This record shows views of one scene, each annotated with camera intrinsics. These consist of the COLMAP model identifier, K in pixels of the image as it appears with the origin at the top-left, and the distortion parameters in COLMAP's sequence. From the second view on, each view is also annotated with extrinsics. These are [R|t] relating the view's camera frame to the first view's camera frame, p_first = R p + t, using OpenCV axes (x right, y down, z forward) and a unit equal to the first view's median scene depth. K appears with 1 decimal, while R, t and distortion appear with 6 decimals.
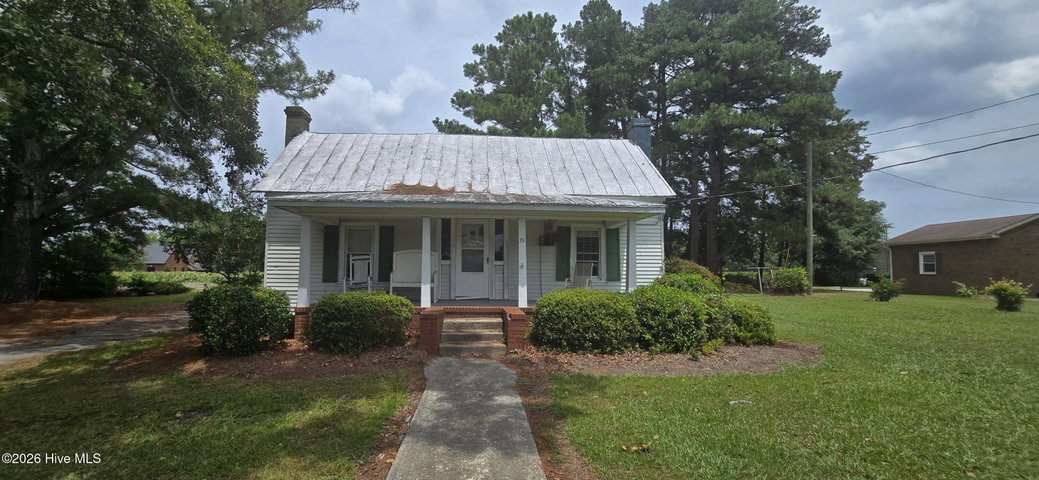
lens RADIAL K [[420.6, 0, 515.6], [0, 420.6, 245.6], [0, 0, 1]] dist [-0.000912, -0.000053]
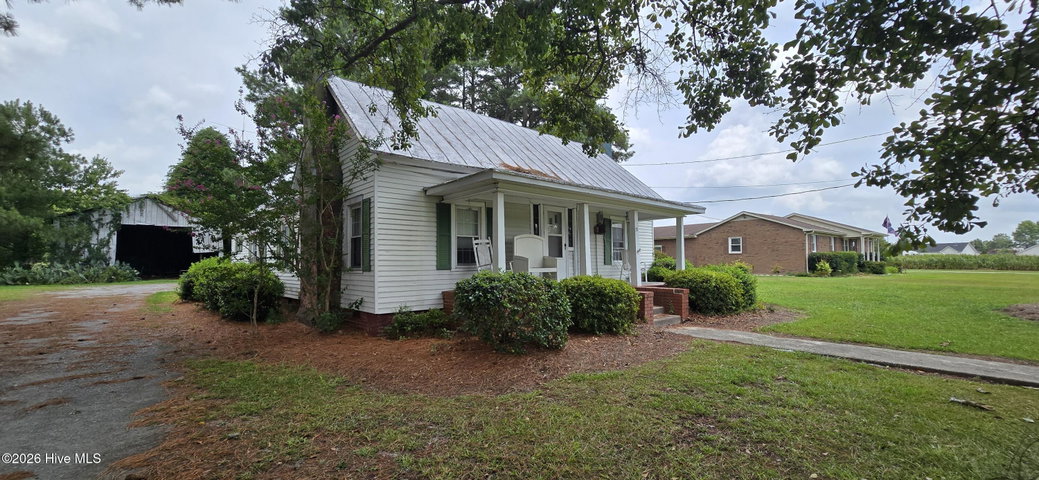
lens RADIAL K [[420.6, 0, 515.6], [0, 420.6, 245.6], [0, 0, 1]] dist [-0.000912, -0.000053]
pose [[0.801655, 0.012144, 0.597663, -0.805235], [-0.025339, 0.999585, 0.013677, 0.021496], [-0.597250, -0.026108, 0.801630, 0.215895]]
